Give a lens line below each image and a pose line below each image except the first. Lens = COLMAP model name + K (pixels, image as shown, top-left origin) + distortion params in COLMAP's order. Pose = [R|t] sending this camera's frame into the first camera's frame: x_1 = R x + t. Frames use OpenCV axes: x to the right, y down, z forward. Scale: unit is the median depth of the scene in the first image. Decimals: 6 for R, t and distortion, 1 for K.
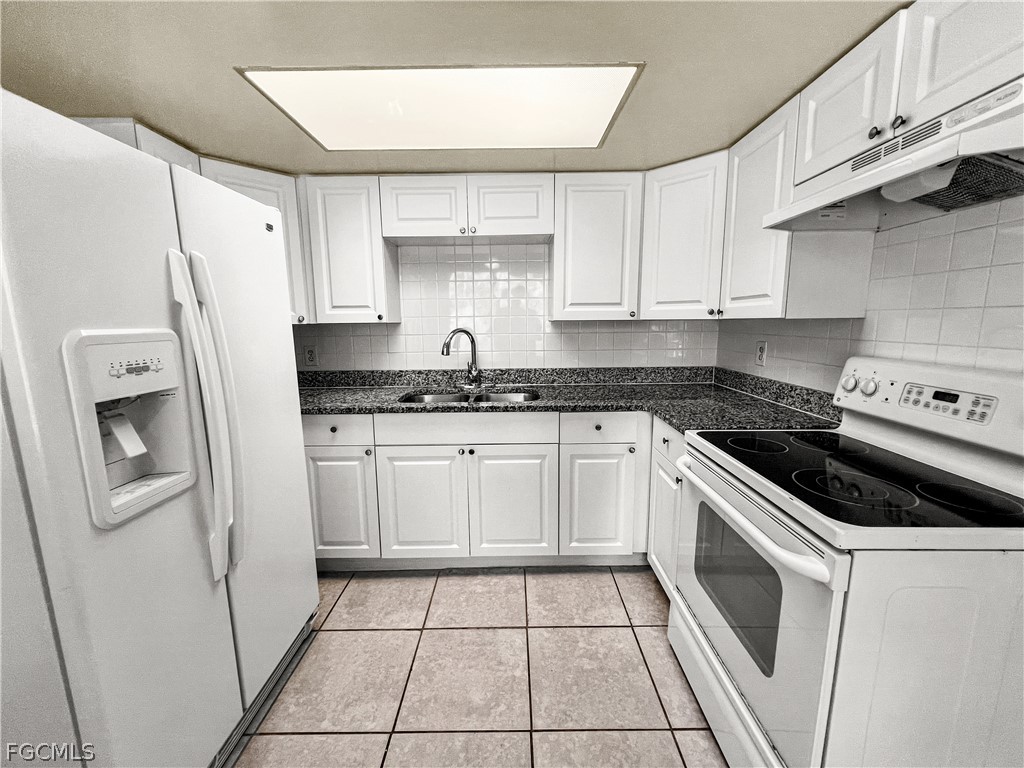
lens RADIAL K [[425.1, 0, 512.0], [0, 425.1, 384.0], [0, 0, 1]] dist [0.000149, 0.000177]
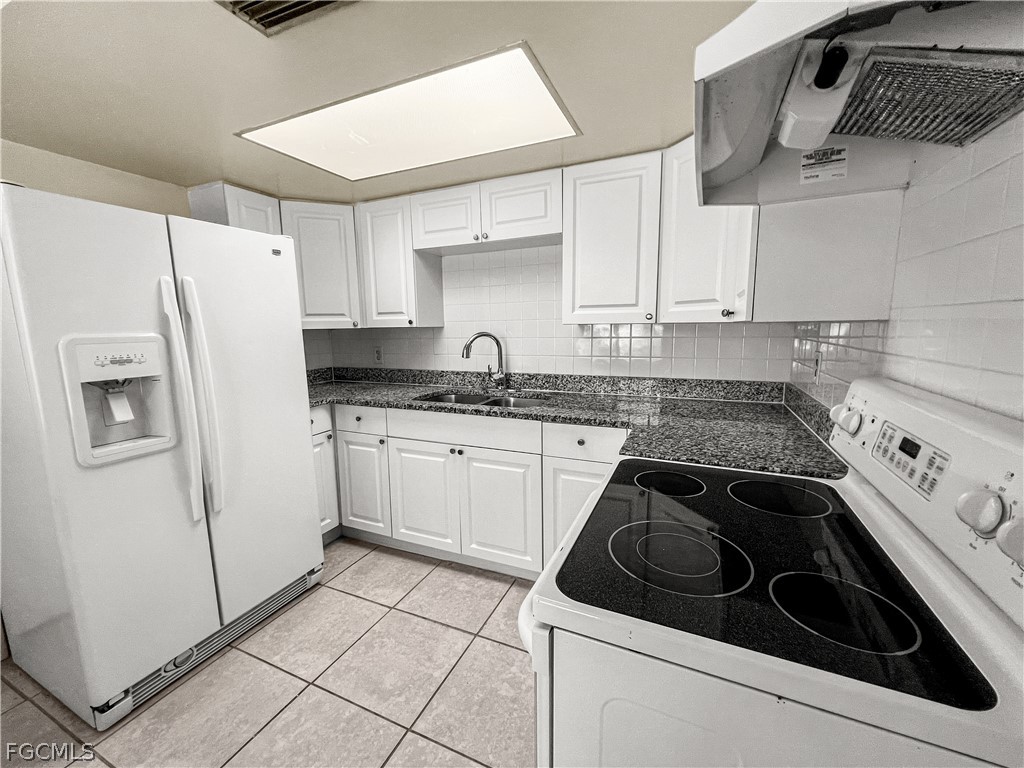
lens RADIAL K [[425.1, 0, 512.0], [0, 425.1, 384.0], [0, 0, 1]] dist [0.000149, 0.000177]
pose [[0.907443, 0.054265, -0.416656, 0.423877], [-0.056302, 0.998386, 0.007410, -0.019592], [0.416386, 0.016734, 0.909034, 0.108321]]
